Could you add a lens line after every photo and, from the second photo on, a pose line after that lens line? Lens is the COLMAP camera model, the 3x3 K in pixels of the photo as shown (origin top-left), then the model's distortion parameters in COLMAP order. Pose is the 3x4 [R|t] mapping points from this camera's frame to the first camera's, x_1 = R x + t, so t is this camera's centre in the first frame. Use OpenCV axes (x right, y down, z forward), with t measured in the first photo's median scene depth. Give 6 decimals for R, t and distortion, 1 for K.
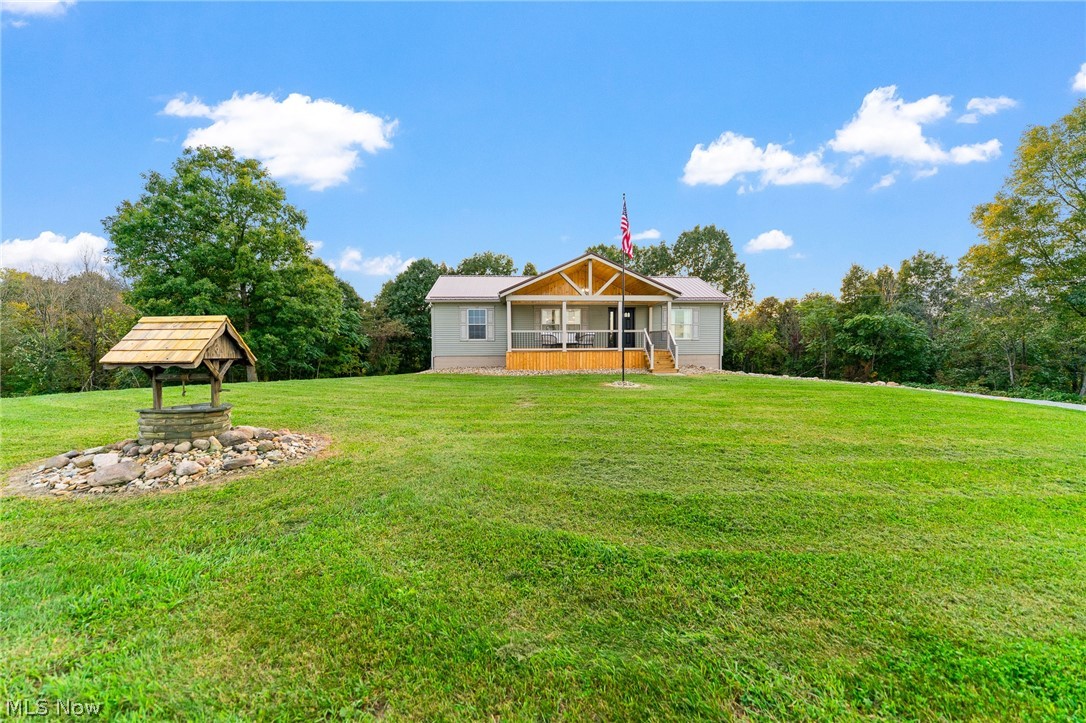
lens RADIAL K [[440.4, 0, 541.1], [0, 440.4, 389.3], [0, 0, 1]] dist [-0.000524, -0.000140]
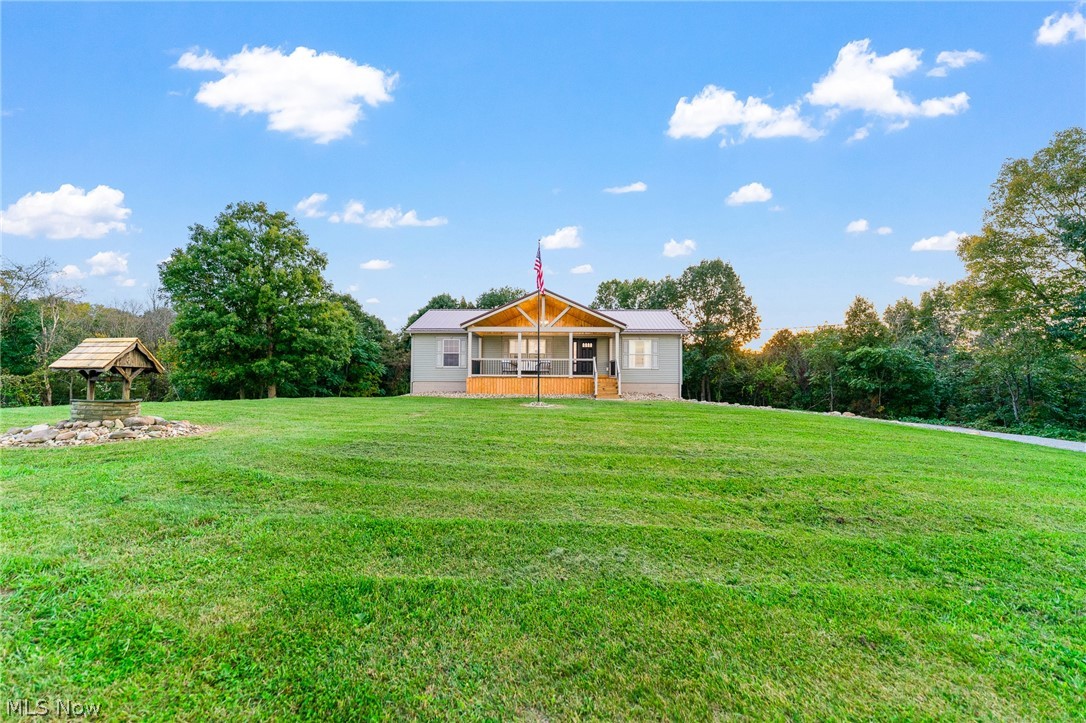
lens RADIAL K [[448.6, 0, 545.4], [0, 448.6, 390.1], [0, 0, 1]] dist [-0.000585, -0.000018]
pose [[0.994738, 0.014757, -0.101381, 0.171273], [-0.022223, 0.997091, -0.072913, 0.018433], [0.100010, 0.074782, 0.992172, -0.071559]]
